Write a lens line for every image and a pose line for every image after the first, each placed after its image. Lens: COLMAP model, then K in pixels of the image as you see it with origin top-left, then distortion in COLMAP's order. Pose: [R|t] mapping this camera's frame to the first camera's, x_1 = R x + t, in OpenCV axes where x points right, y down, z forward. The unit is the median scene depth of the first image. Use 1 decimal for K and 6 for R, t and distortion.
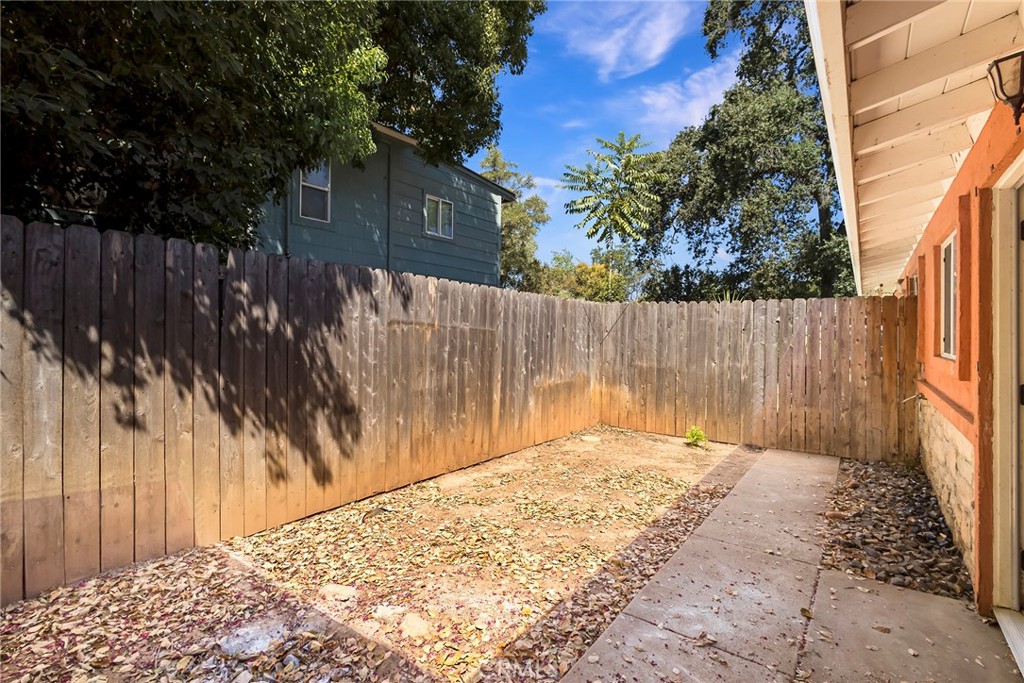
lens RADIAL K [[470.8, 0, 513.4], [0, 470.8, 334.2], [0, 0, 1]] dist [0.000036, -0.000735]
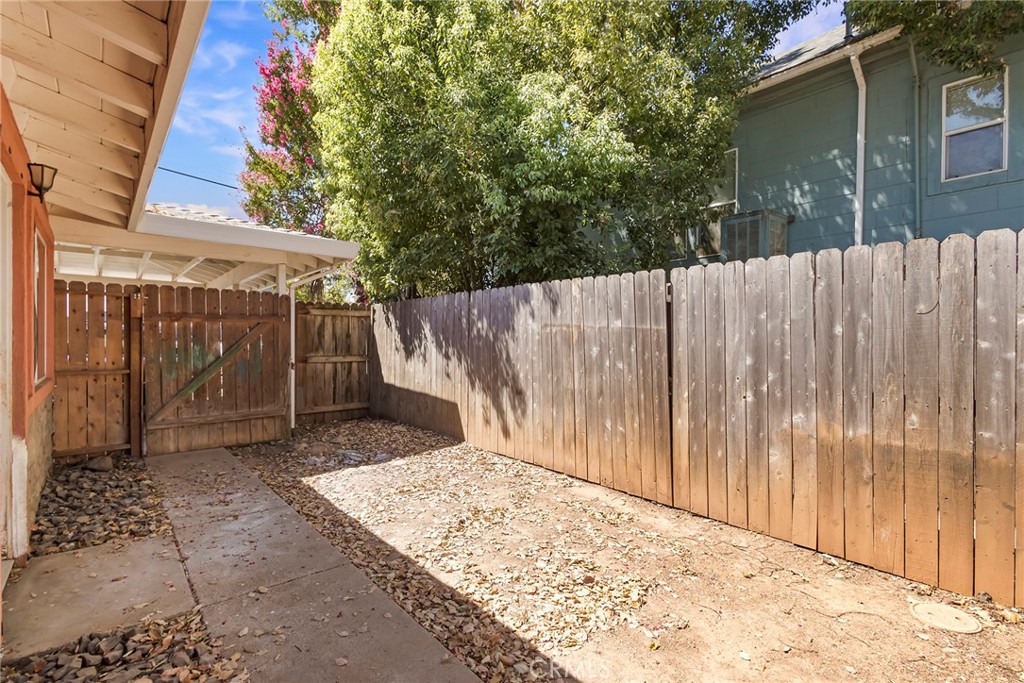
lens RADIAL K [[474.6, 0, 509.2], [0, 474.6, 342.8], [0, 0, 1]] dist [0.001866, -0.000458]
pose [[-0.217906, -0.015014, -0.975854, 0.996202], [-0.011821, 0.999849, -0.012743, 0.036521], [0.975898, 0.008759, -0.218051, 1.262597]]
